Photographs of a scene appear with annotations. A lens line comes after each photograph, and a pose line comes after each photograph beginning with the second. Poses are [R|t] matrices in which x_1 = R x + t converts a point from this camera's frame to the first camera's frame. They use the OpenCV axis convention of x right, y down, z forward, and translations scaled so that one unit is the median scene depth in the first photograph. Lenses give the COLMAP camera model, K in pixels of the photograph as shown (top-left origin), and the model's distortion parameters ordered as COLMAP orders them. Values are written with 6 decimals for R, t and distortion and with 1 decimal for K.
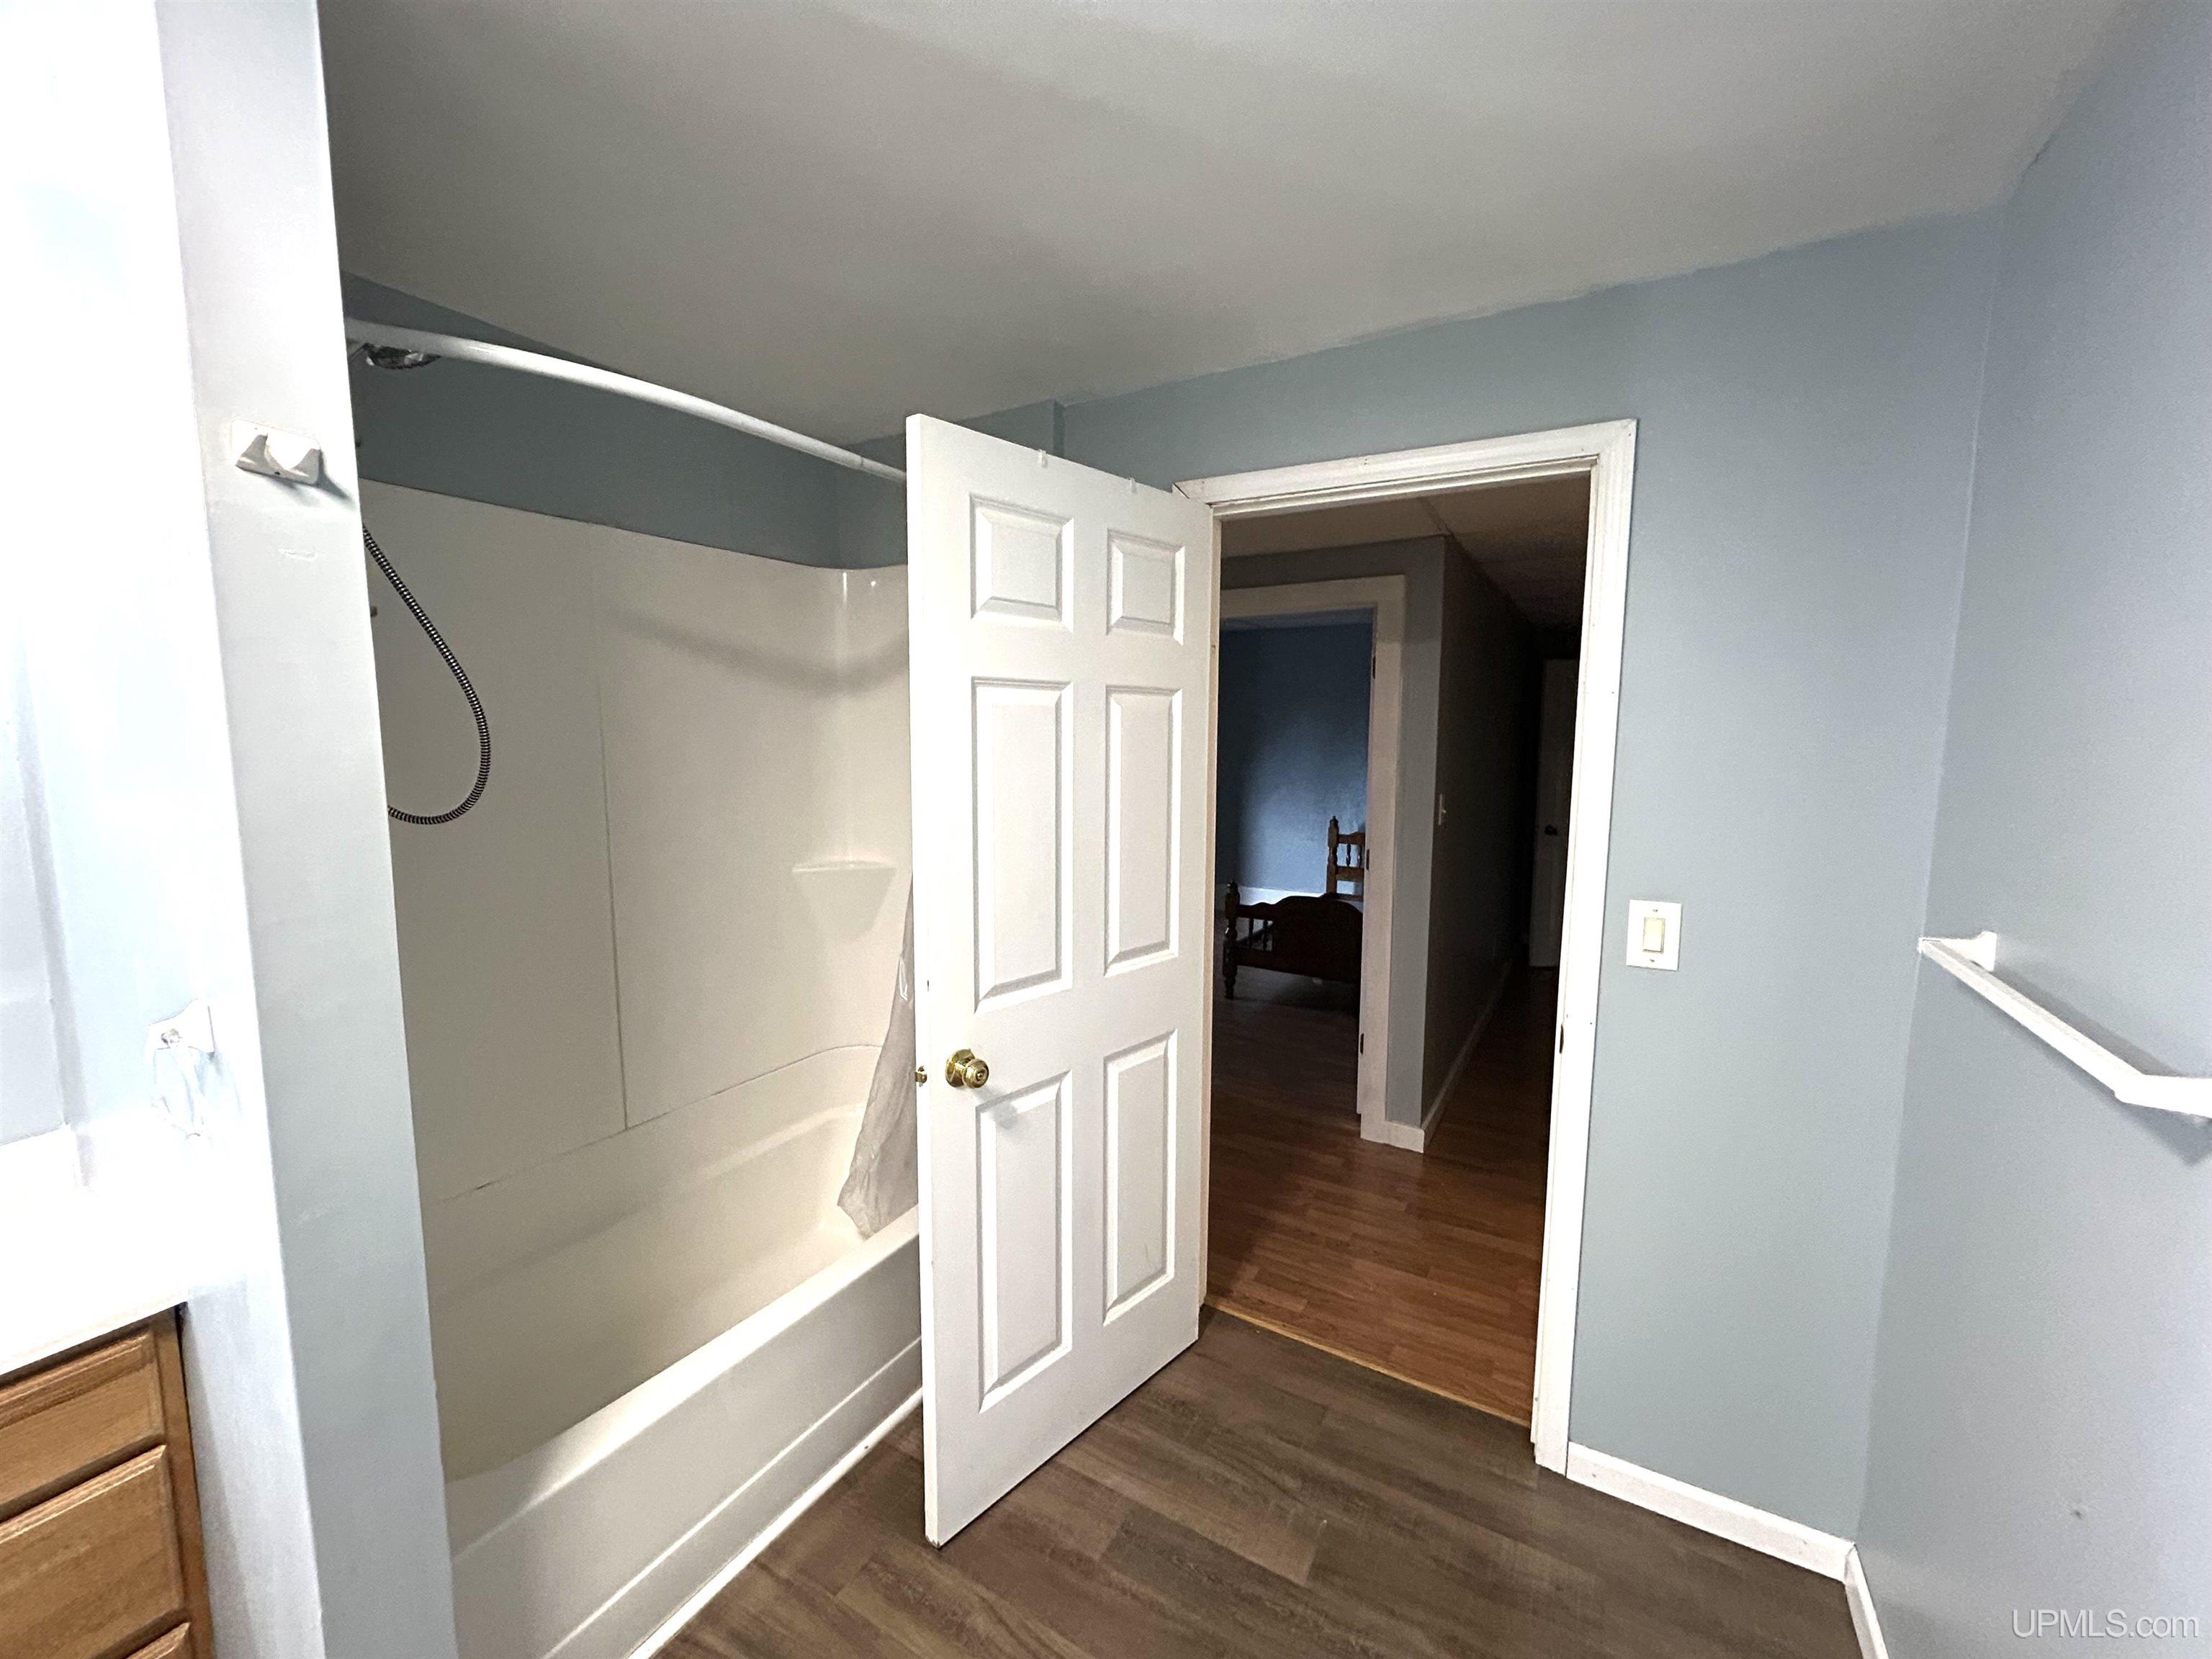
lens RADIAL K [[890.3, 0, 1103.7], [0, 890.3, 824.7], [0, 0, 1]] dist [0.000364, -0.000797]
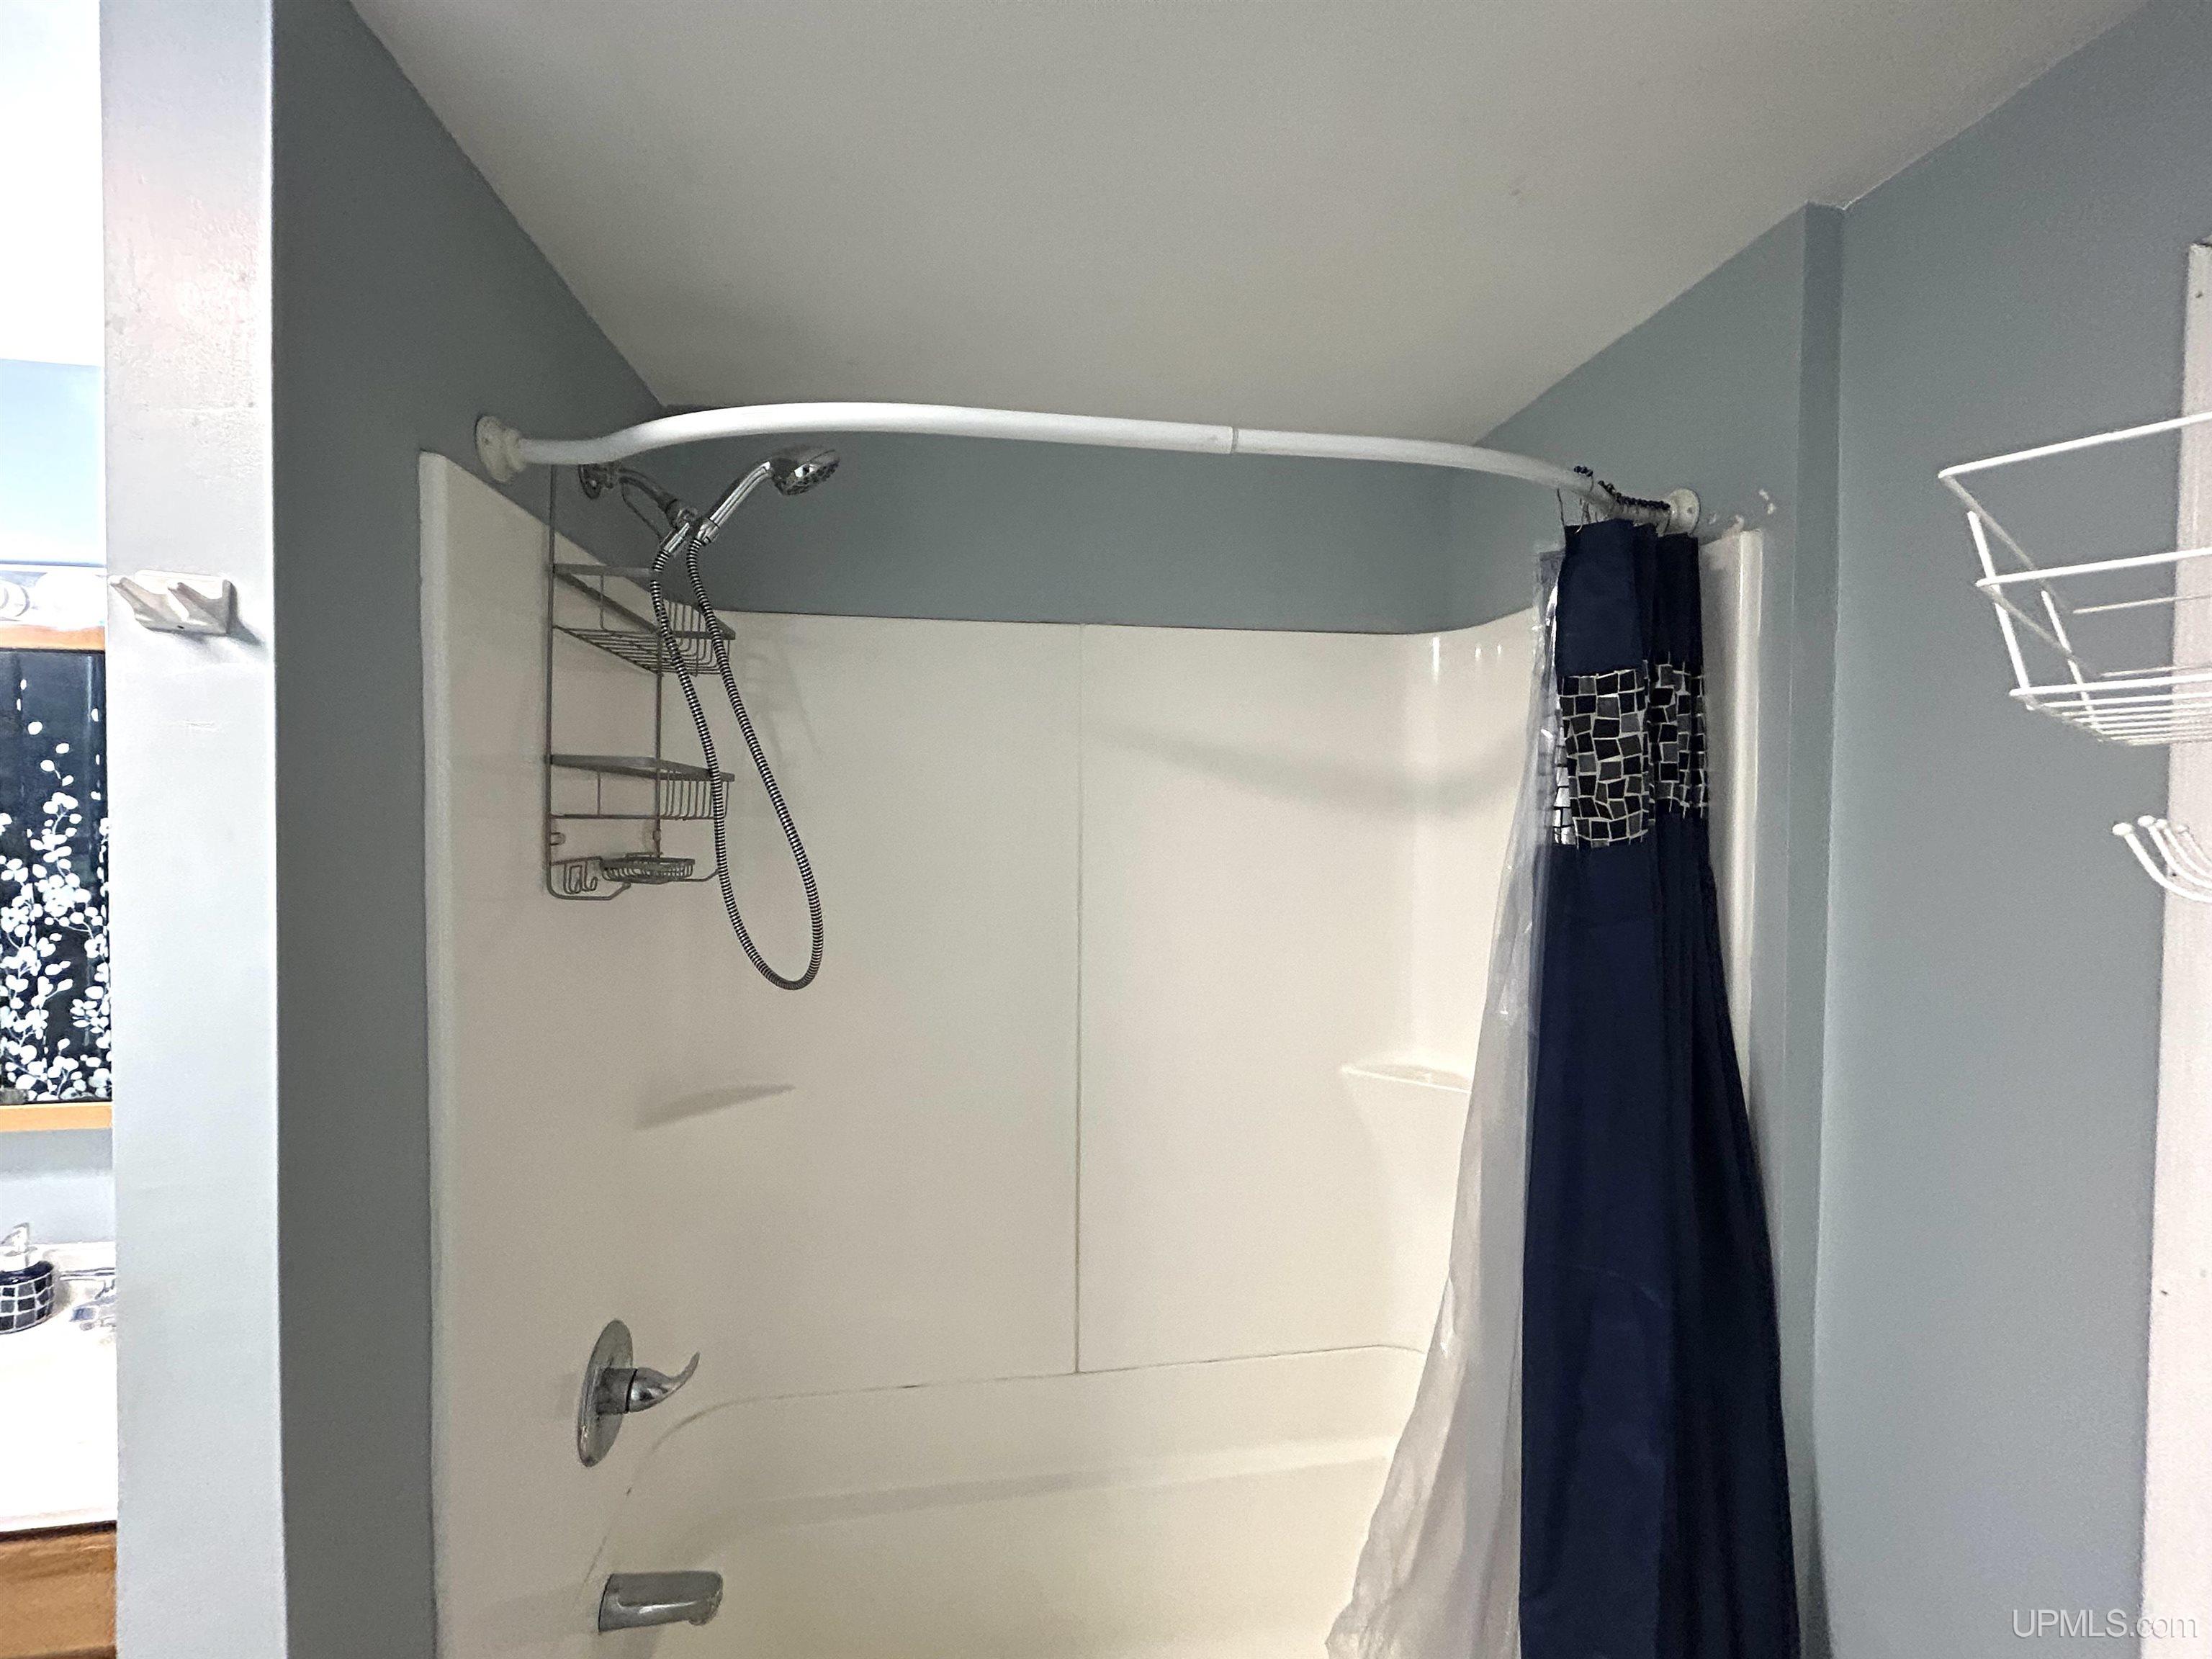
lens RADIAL K [[890.3, 0, 1096.3], [0, 890.3, 824.4], [0, 0, 1]] dist [0.000364, -0.000797]
pose [[0.625657, 0.016812, -0.779917, 0.105240], [-0.088304, 0.994868, -0.049394, -0.132401], [0.775084, 0.099773, 0.623931, 0.604963]]
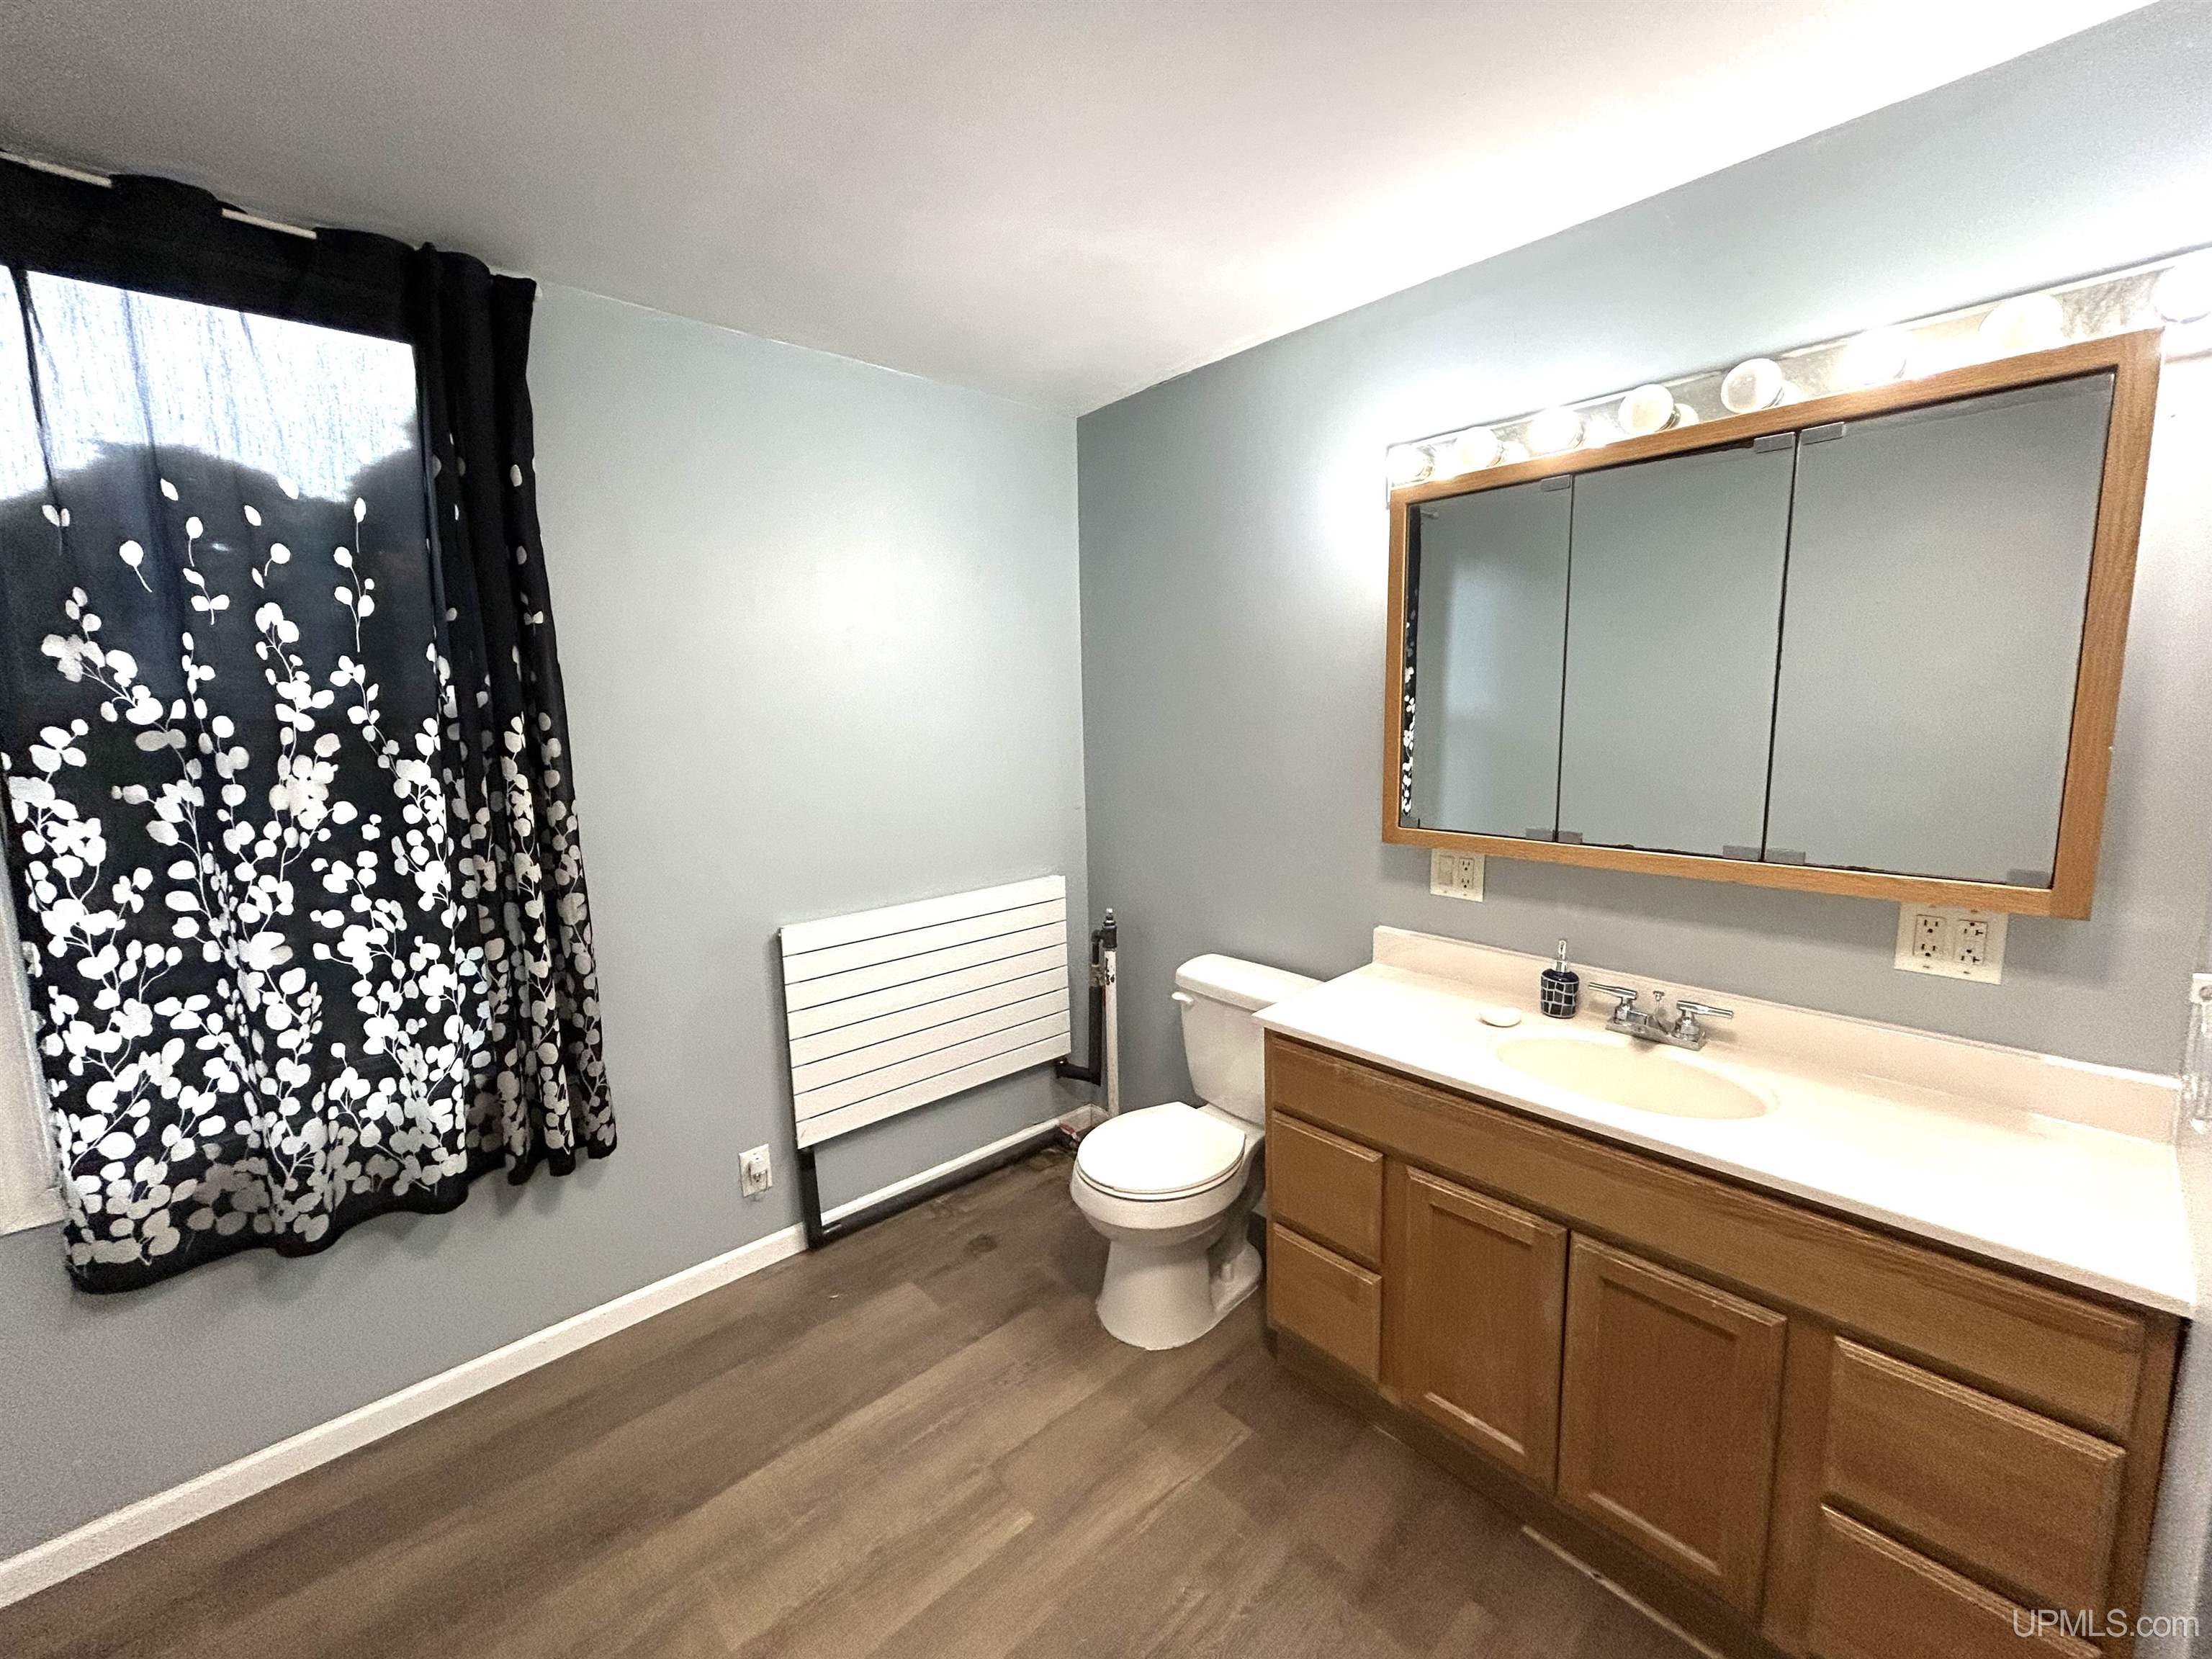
lens RADIAL K [[890.3, 0, 1096.7], [0, 890.3, 825.1], [0, 0, 1]] dist [0.000364, -0.000797]
pose [[-0.307006, 0.132908, -0.942382, -0.003144], [-0.078441, 0.983298, 0.164232, 0.020238], [0.948469, 0.124342, -0.291453, 0.149103]]
